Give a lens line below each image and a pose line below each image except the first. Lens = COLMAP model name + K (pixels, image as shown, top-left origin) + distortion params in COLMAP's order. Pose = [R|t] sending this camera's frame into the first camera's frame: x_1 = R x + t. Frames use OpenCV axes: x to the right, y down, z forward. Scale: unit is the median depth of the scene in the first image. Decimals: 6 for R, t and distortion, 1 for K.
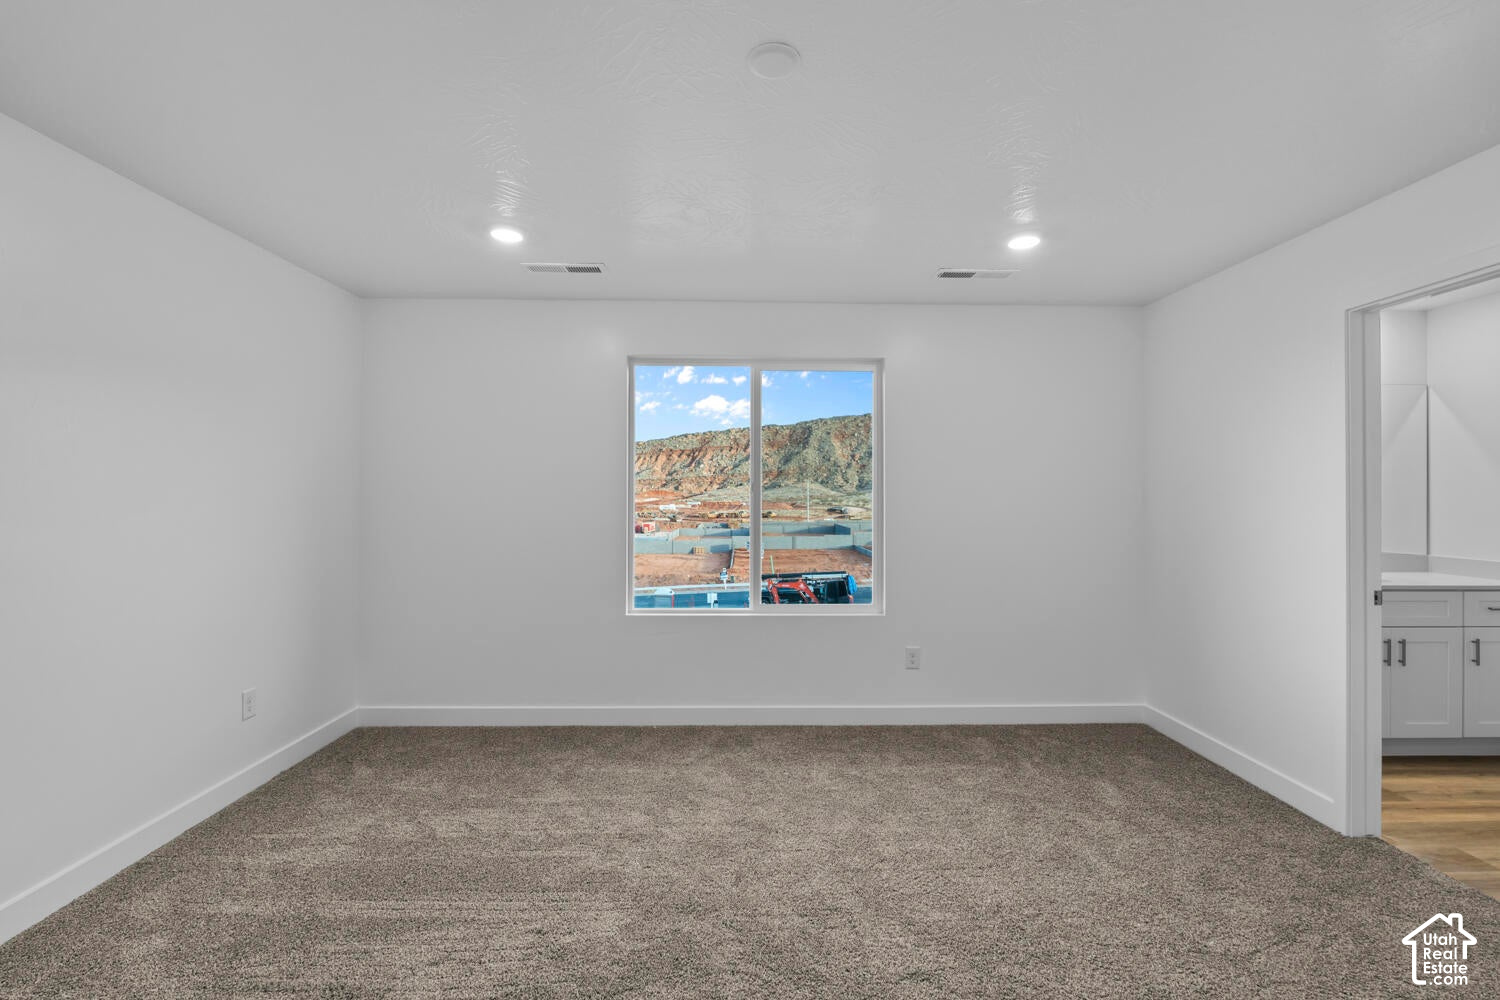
lens RADIAL K [[660.3, 0, 747.1], [0, 660.3, 494.0], [0, 0, 1]] dist [-0.002408, 0.000520]
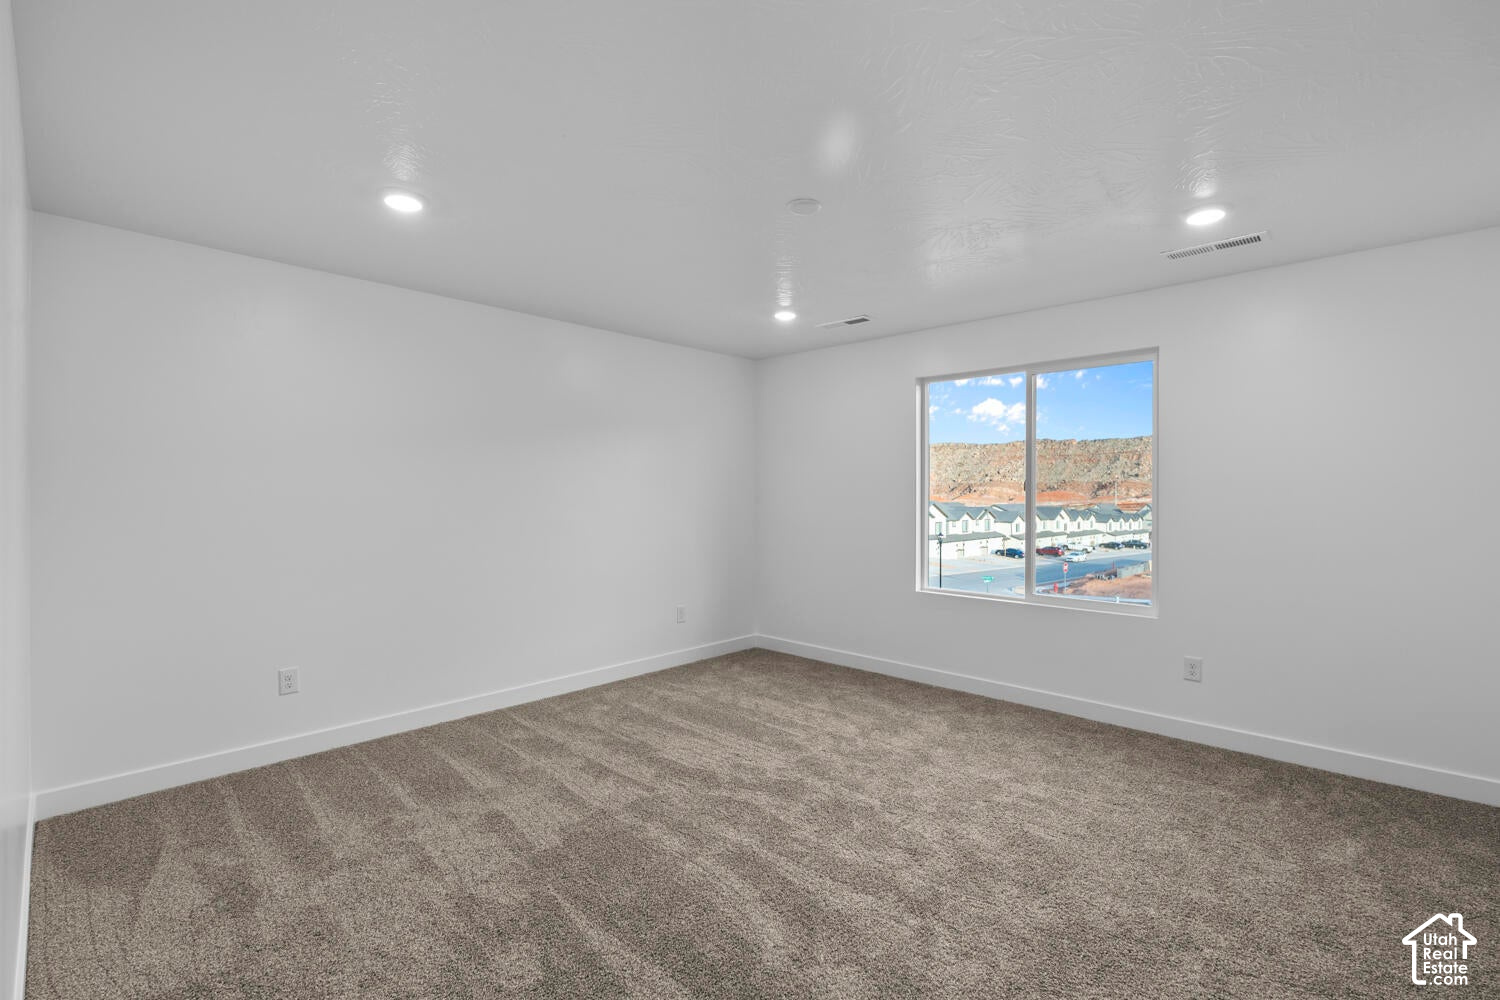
lens RADIAL K [[668.5, 0, 750.0], [0, 668.5, 500.0], [0, 0, 1]] dist [0.000776, 0.000326]
pose [[0.713723, 0.006298, -0.700400, 0.606990], [0.003911, 0.999908, 0.012977, -0.001235], [0.700417, -0.012001, 0.713633, -0.119673]]
